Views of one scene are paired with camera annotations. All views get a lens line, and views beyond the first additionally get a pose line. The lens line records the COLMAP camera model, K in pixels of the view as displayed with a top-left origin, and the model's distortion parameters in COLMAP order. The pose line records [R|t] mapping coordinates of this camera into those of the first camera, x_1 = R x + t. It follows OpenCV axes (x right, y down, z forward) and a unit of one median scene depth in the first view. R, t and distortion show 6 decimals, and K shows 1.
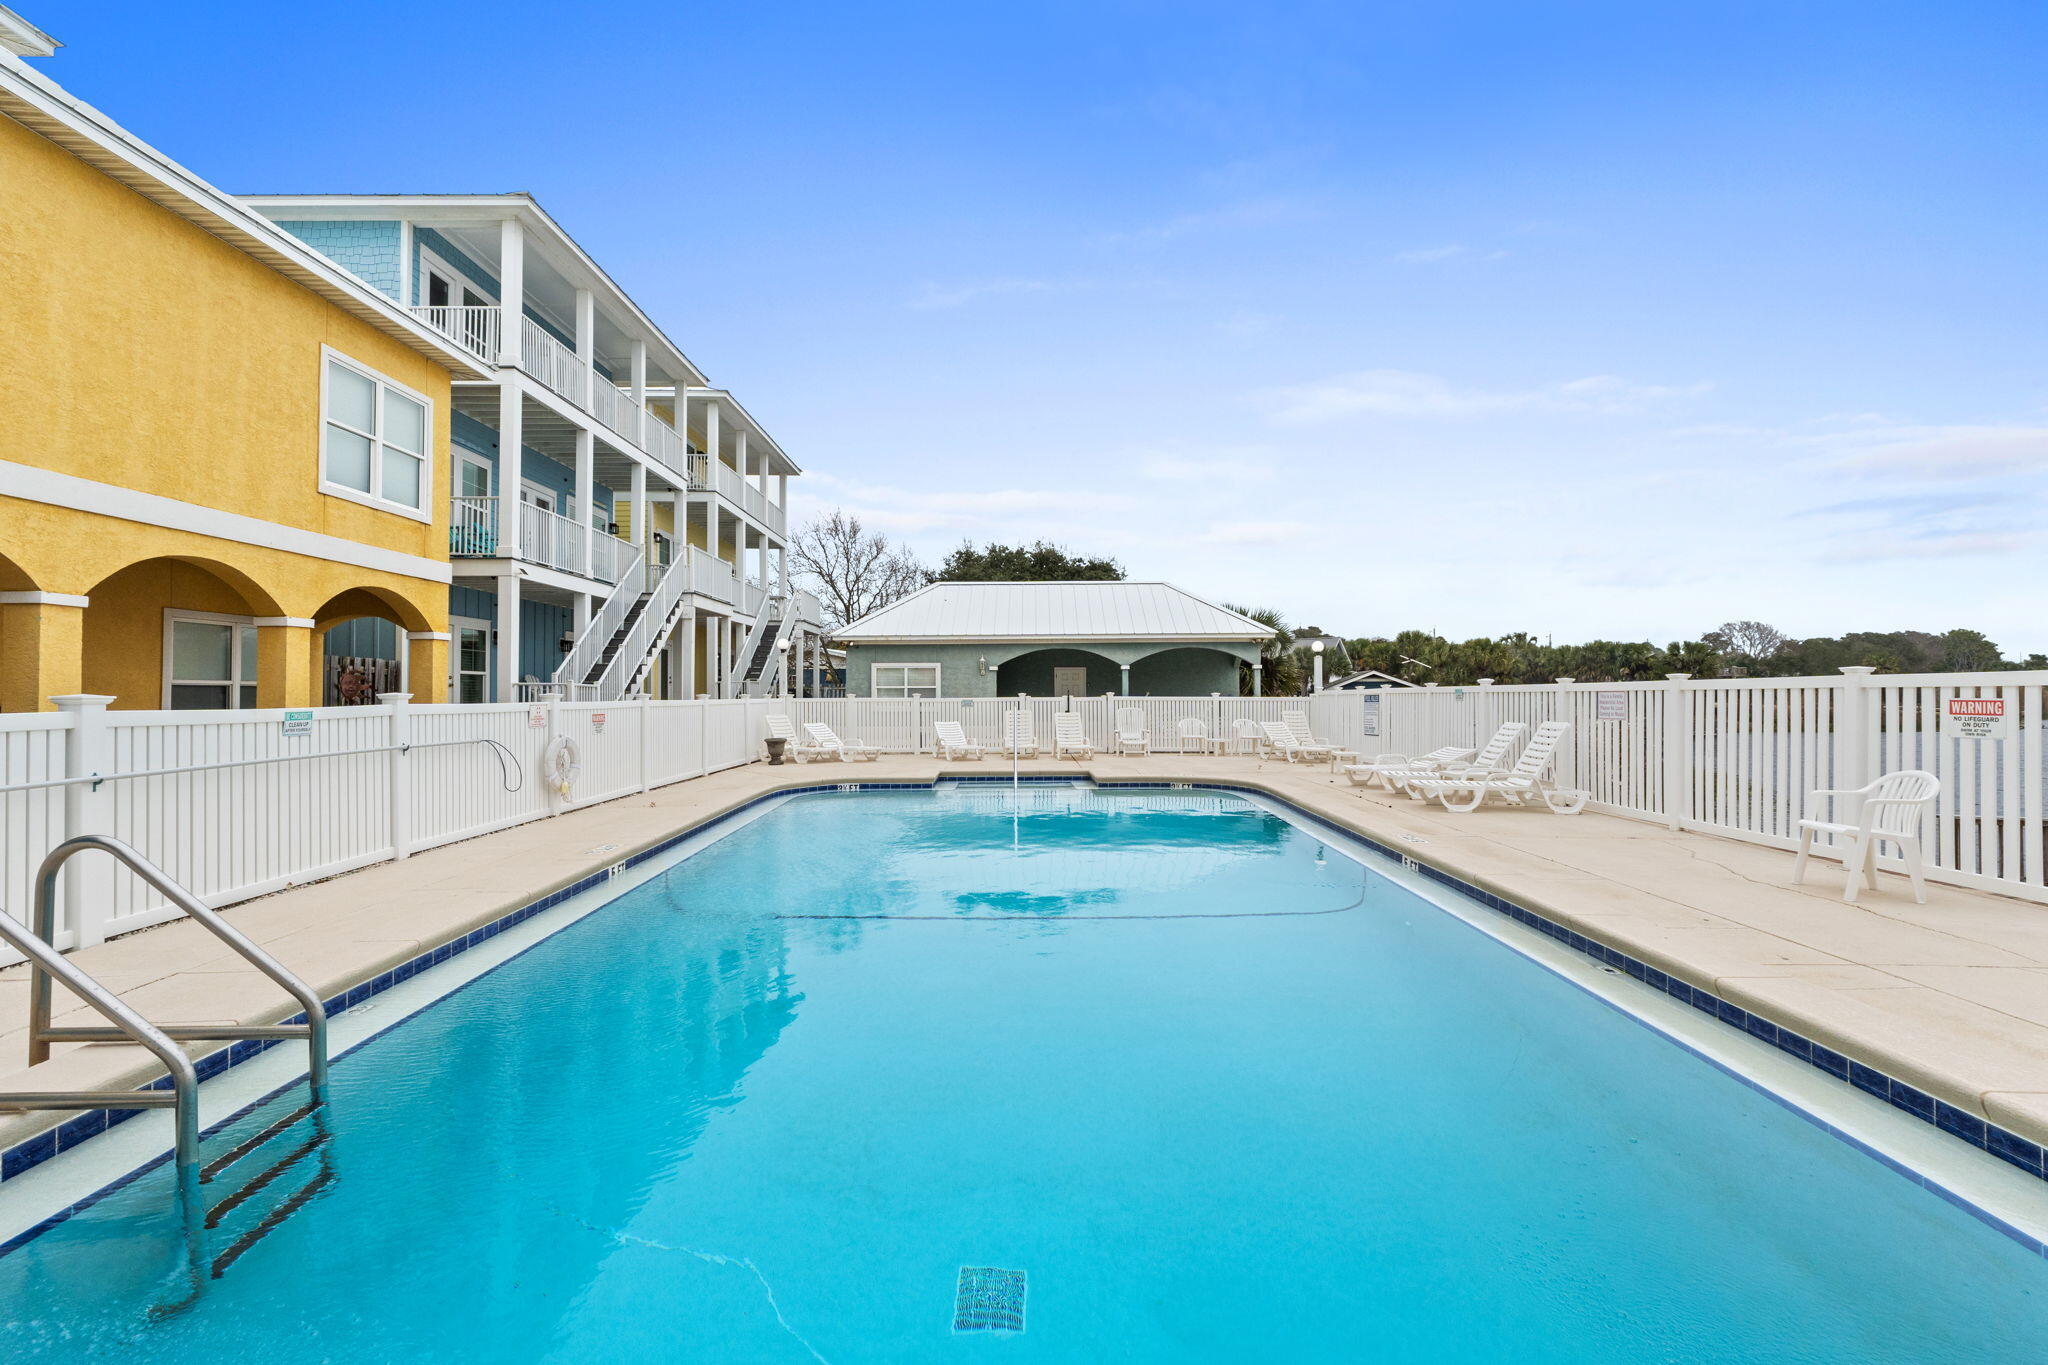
lens RADIAL K [[895.9, 0, 1027.8], [0, 895.9, 667.1], [0, 0, 1]] dist [-0.006481, -0.000127]
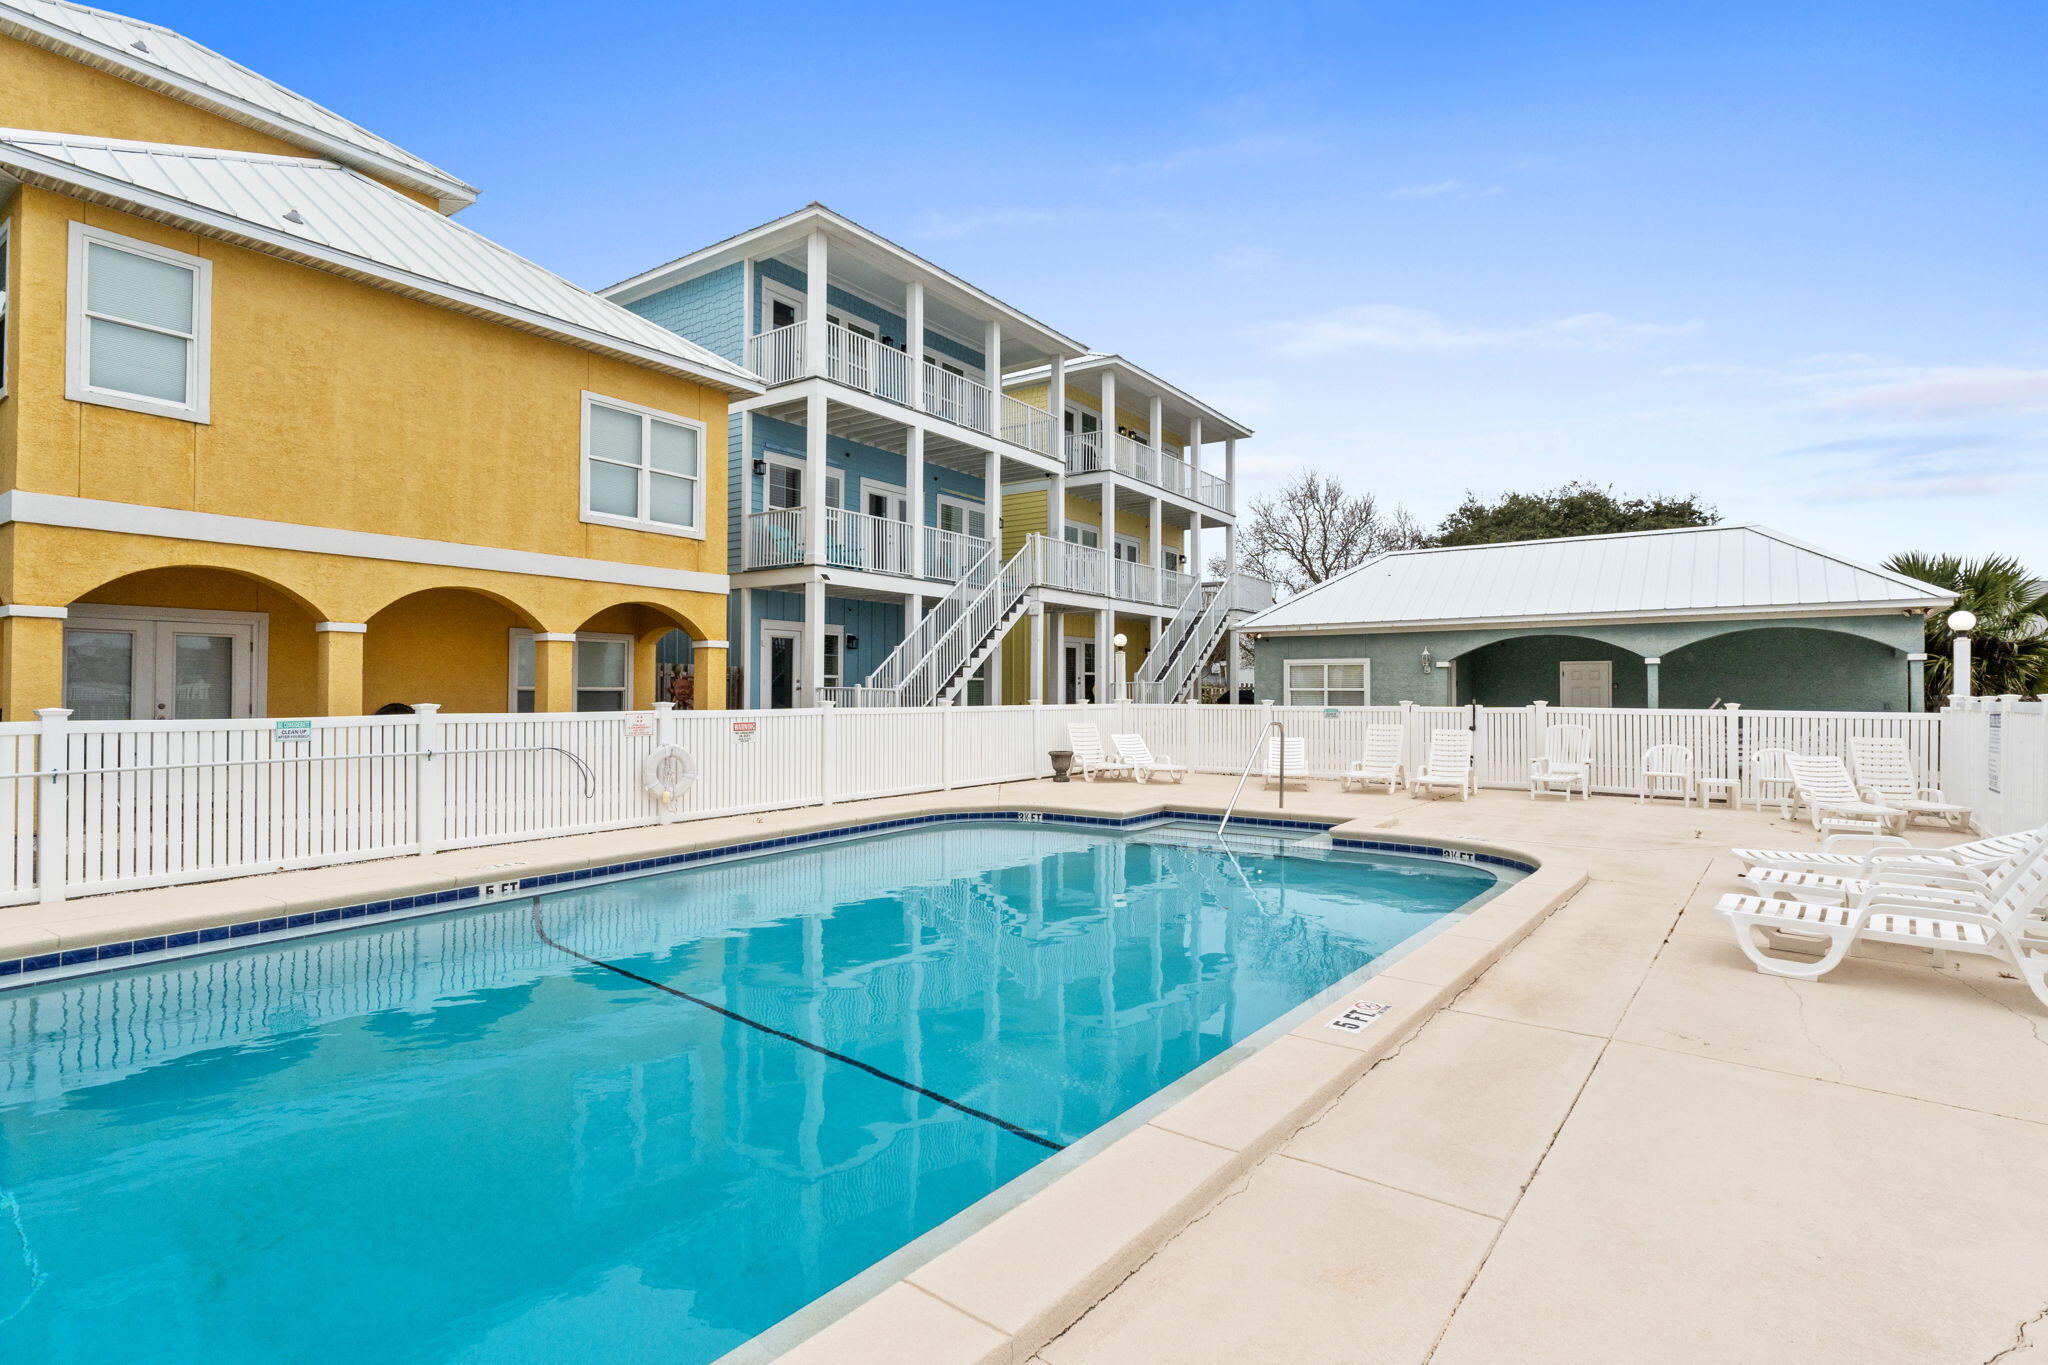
lens RADIAL K [[1016.4, 0, 1020.2], [0, 1016.4, 668.1], [0, 0, 1]] dist [-0.009594, -0.000302]
pose [[0.801723, -0.008520, -0.597635, 0.291127], [0.012956, 0.999911, 0.003126, -0.004366], [0.597555, -0.010249, 0.801762, 0.203191]]
